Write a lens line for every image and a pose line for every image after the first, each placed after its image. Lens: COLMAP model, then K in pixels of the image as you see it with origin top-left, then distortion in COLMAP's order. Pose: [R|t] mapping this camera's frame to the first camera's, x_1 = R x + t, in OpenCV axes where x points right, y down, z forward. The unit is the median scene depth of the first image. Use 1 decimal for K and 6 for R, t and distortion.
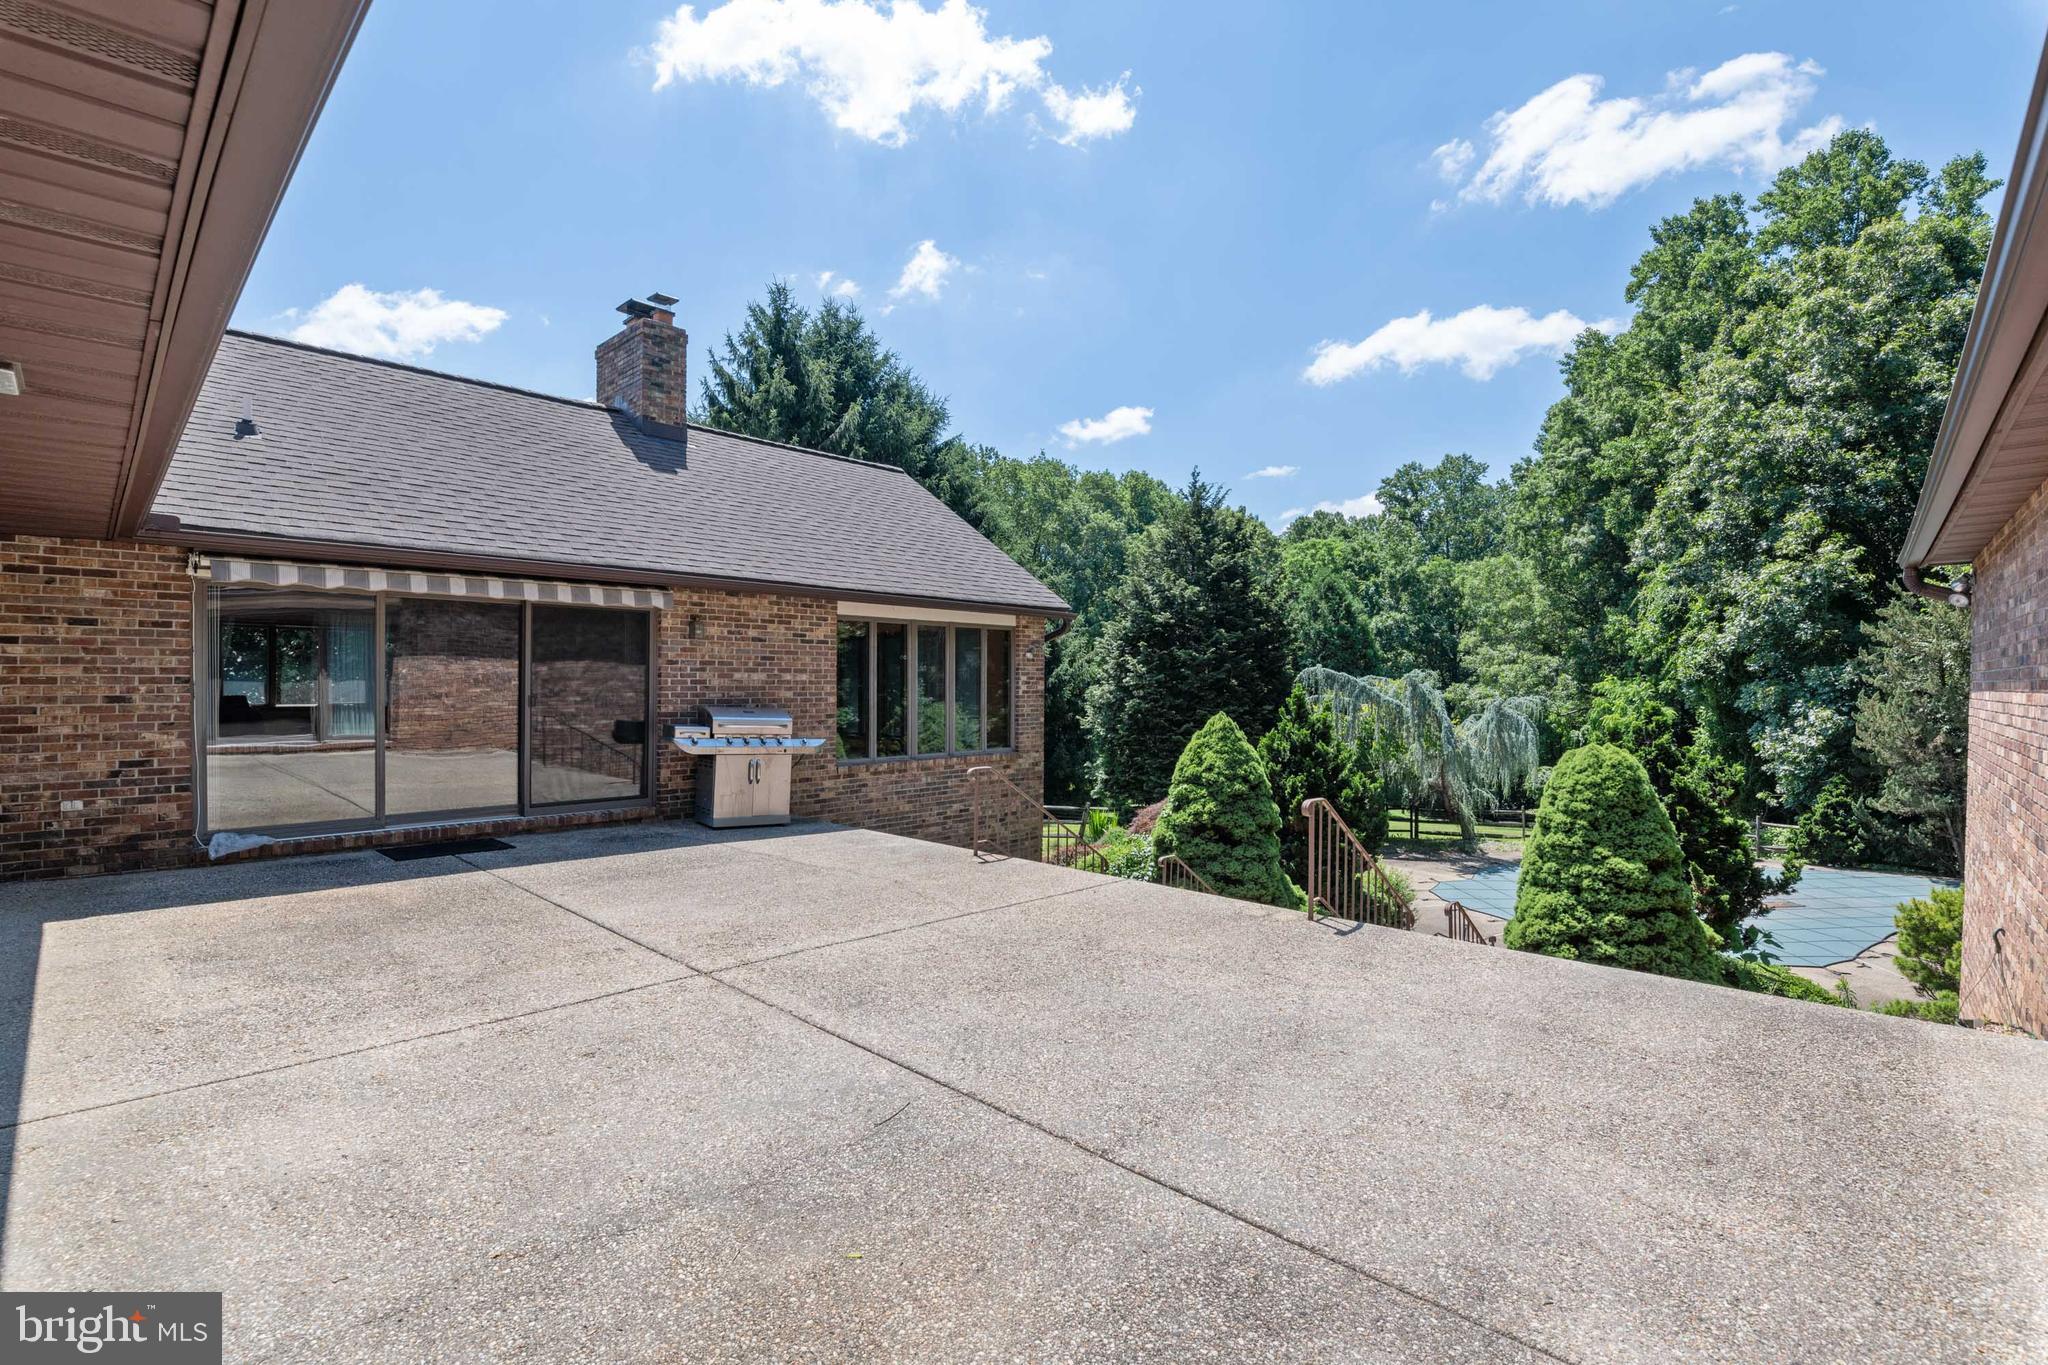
lens RADIAL K [[889.7, 0, 1024.0], [0, 889.7, 682.5], [0, 0, 1]] dist [0.018824, -0.005335]
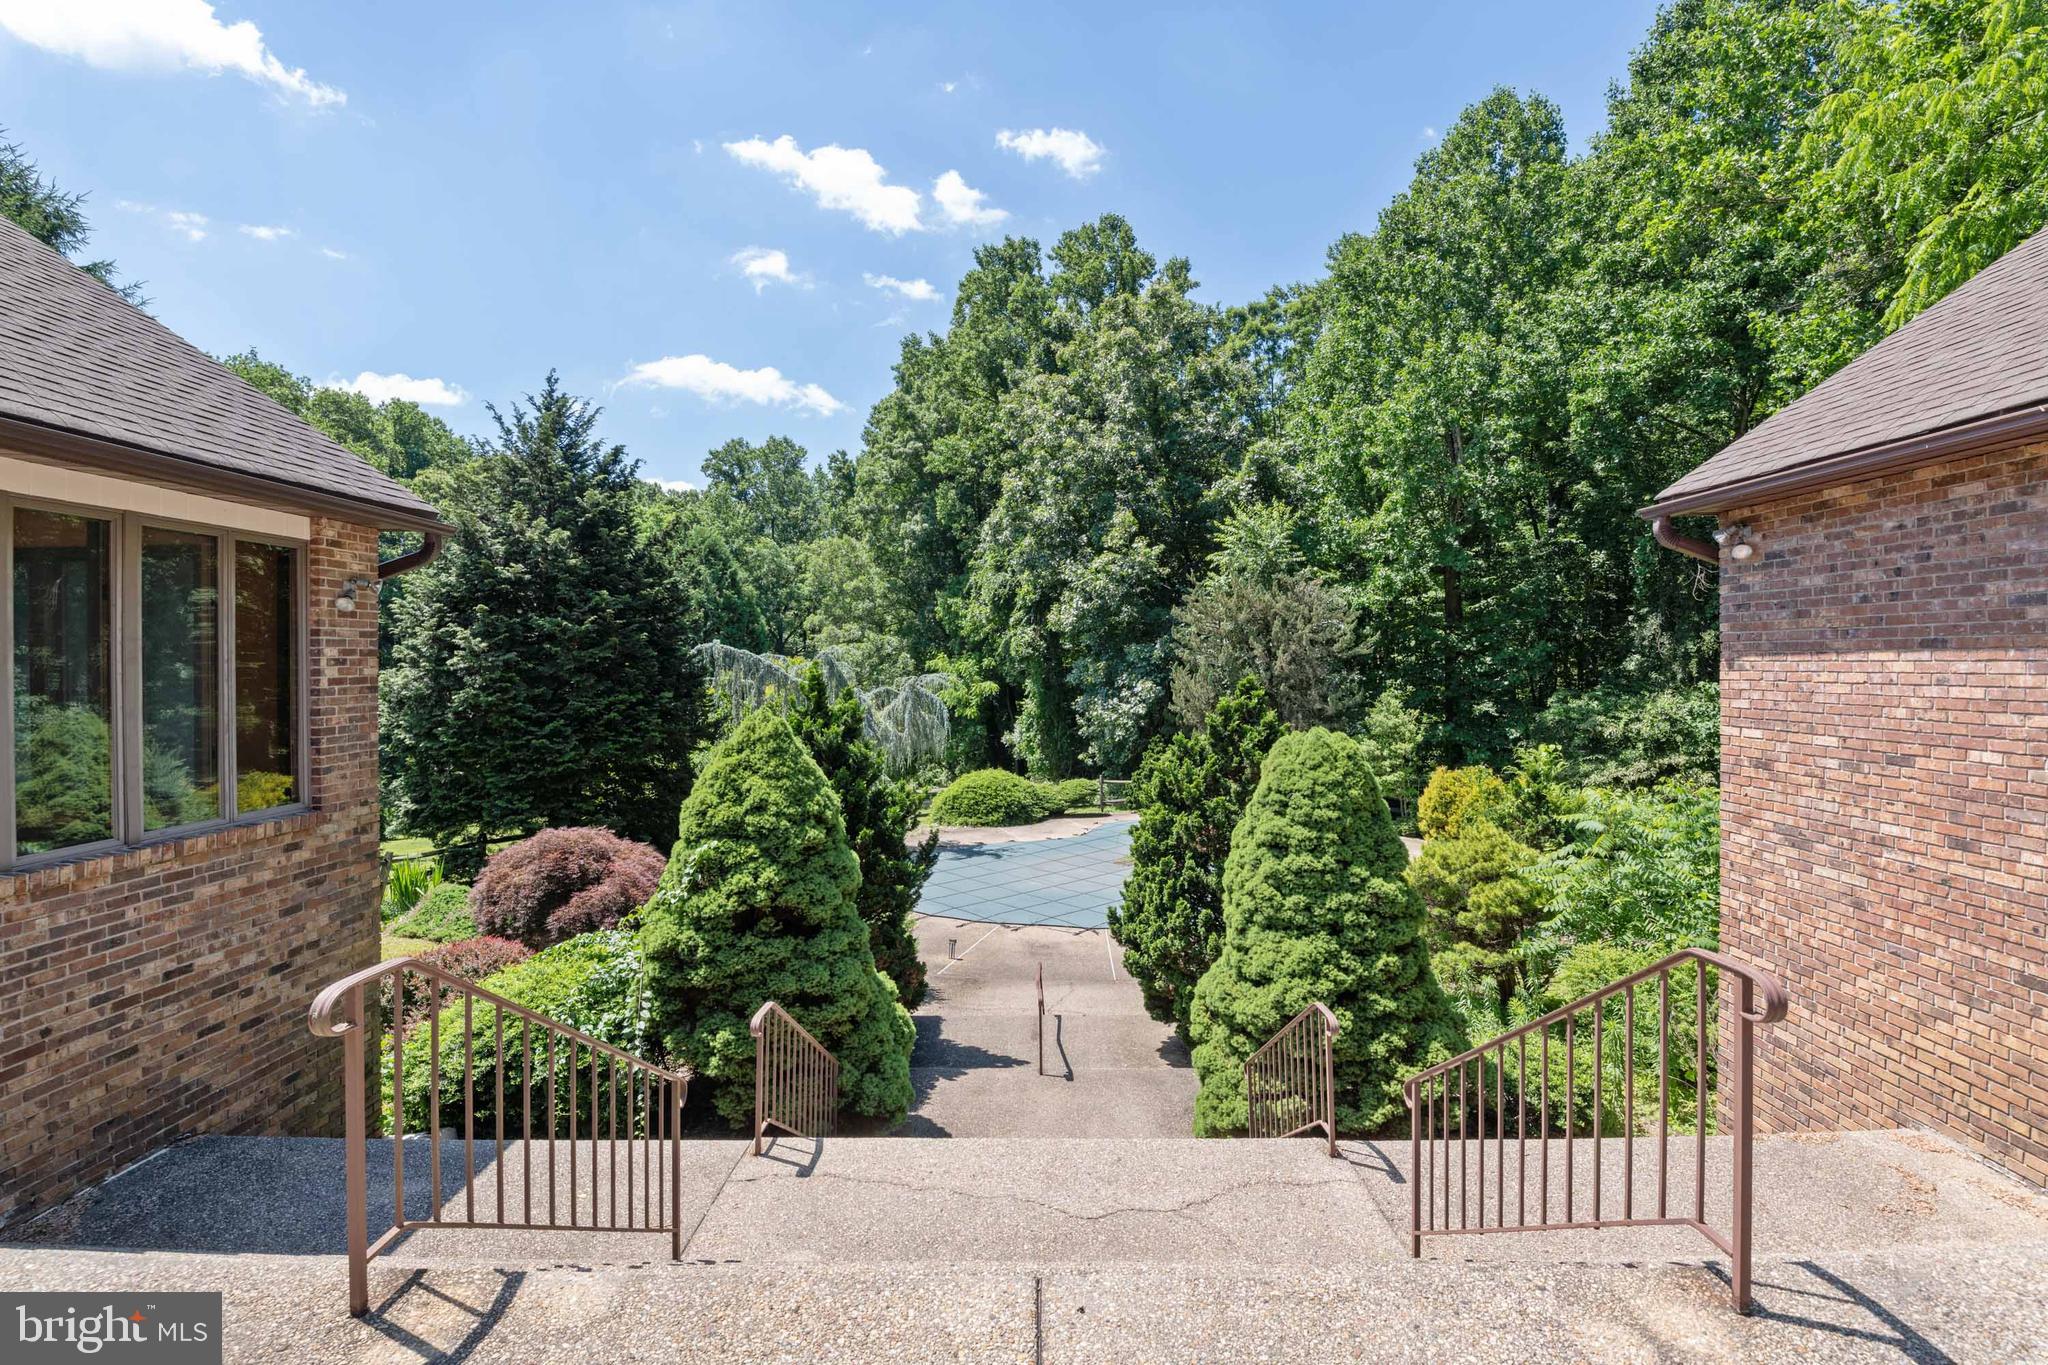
lens RADIAL K [[913.9, 0, 1026.2], [0, 913.9, 659.5], [0, 0, 1]] dist [-0.015806, -0.000602]
pose [[0.740943, -0.008943, 0.671508, -0.024163], [0.012689, 0.999919, -0.000684, 0.001966], [-0.671448, 0.009028, 0.740997, 0.194225]]
